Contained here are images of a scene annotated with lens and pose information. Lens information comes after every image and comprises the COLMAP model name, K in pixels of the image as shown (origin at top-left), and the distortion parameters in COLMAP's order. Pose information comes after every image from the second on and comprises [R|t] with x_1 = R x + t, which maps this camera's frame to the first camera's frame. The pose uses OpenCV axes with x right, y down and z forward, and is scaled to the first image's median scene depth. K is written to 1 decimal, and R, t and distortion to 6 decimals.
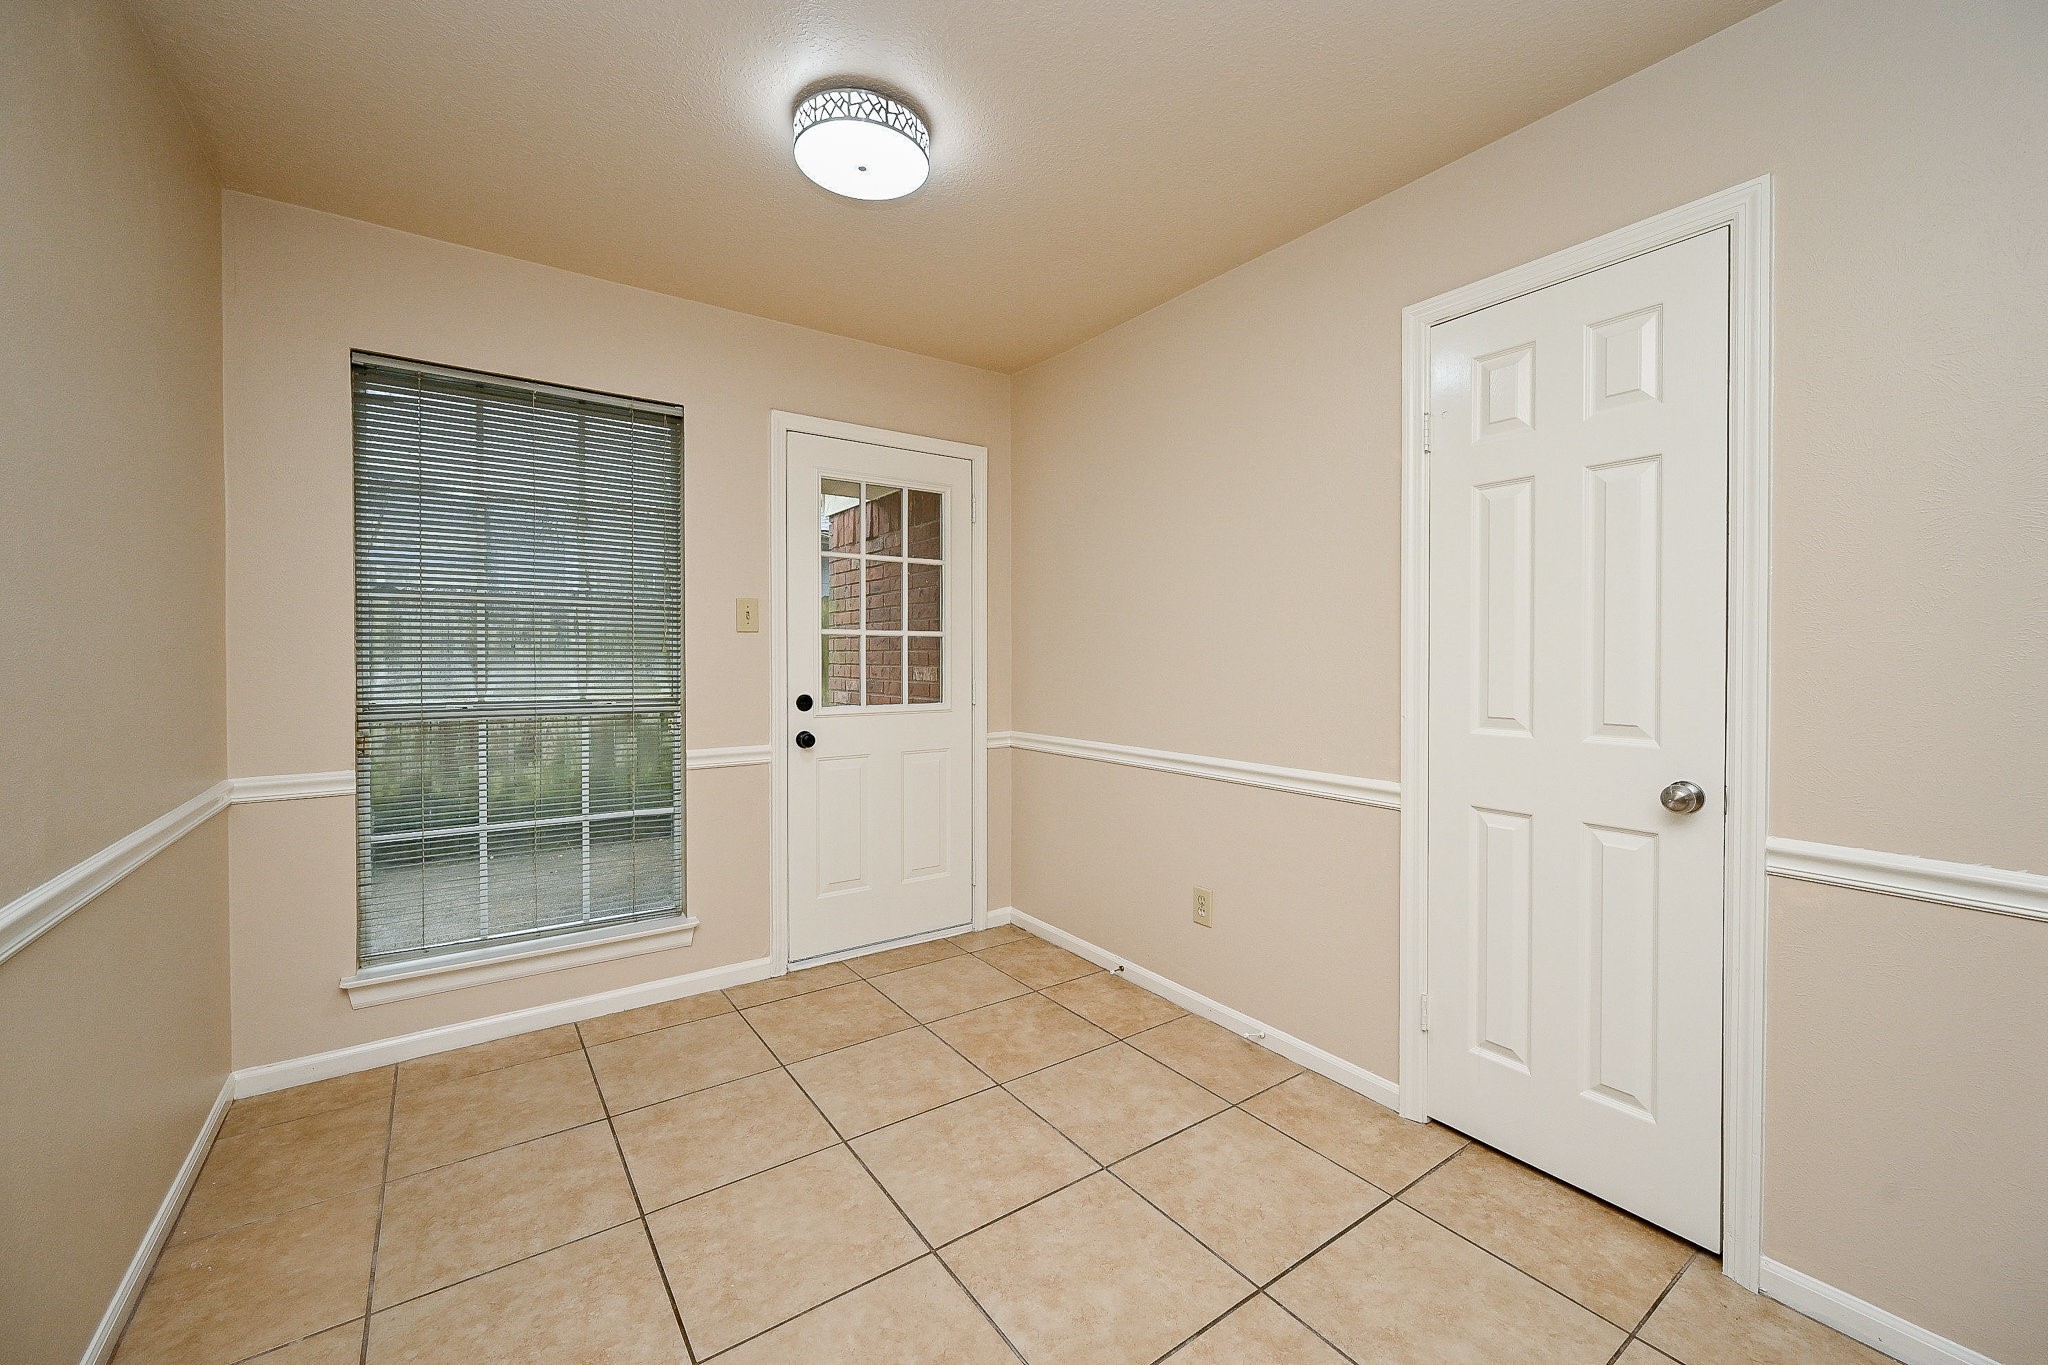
lens RADIAL K [[817.4, 0, 1040.4], [0, 817.4, 660.8], [0, 0, 1]] dist [0.000233, -0.000397]
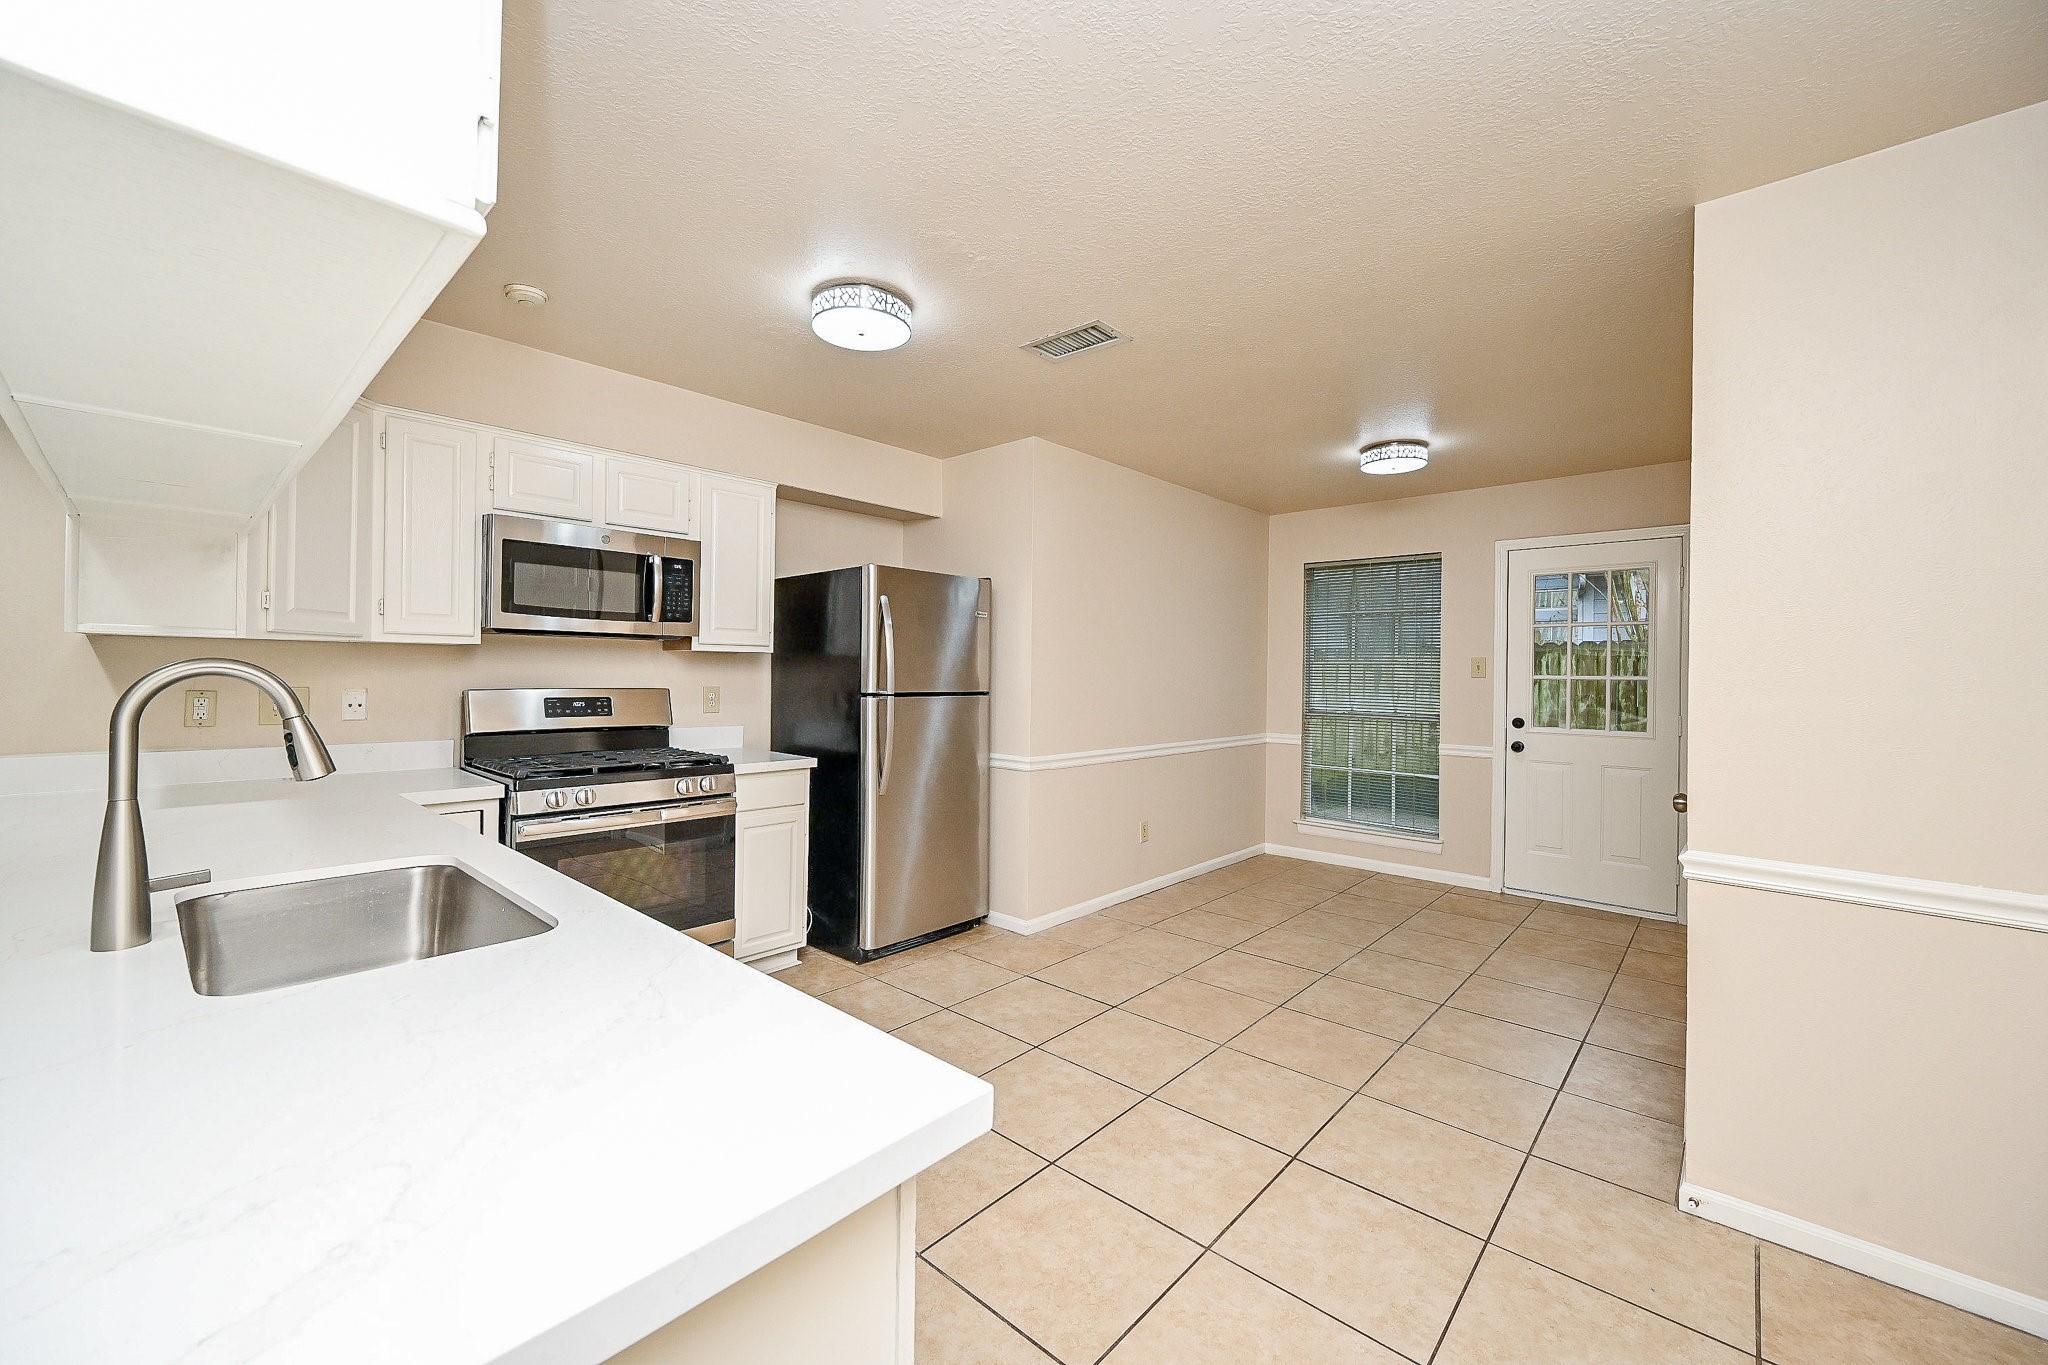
lens RADIAL K [[817.4, 0, 1036.1], [0, 817.4, 672.0], [0, 0, 1]] dist [0.000233, -0.000397]
pose [[0.216373, -0.002651, -0.976307, 1.162968], [-0.020024, 0.999774, -0.007153, -0.018285], [0.976105, 0.021097, 0.216271, -0.259714]]
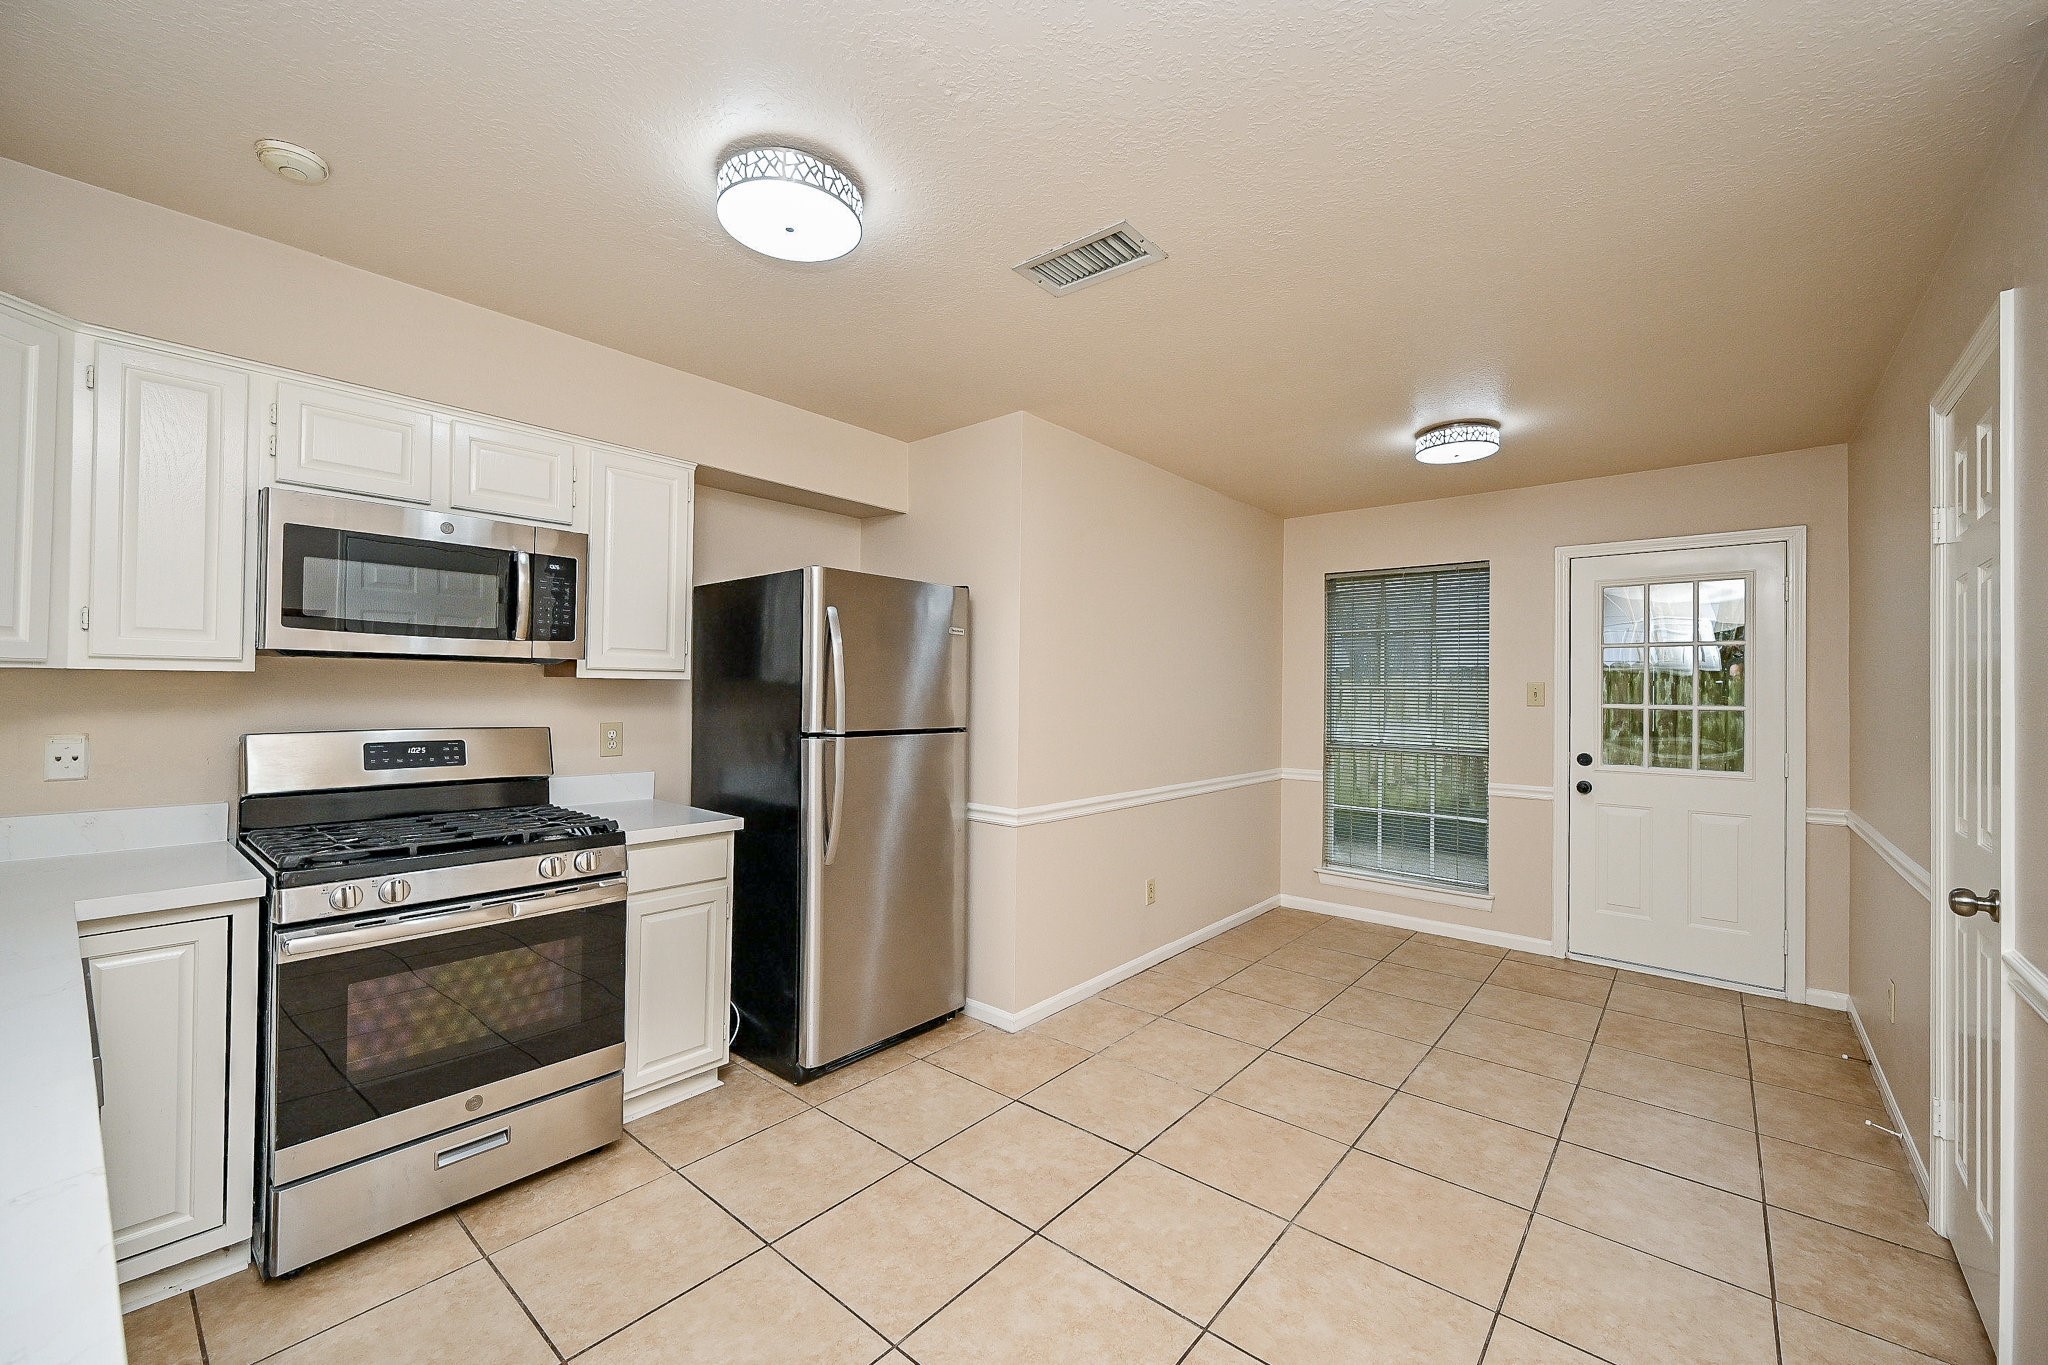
lens RADIAL K [[817.4, 0, 1027.5], [0, 817.4, 684.3], [0, 0, 1]] dist [0.000233, -0.000397]
pose [[0.243221, -0.008498, -0.969934, 0.880909], [-0.019896, 0.999708, -0.013748, -0.039282], [0.969767, 0.022642, 0.242981, -0.226658]]
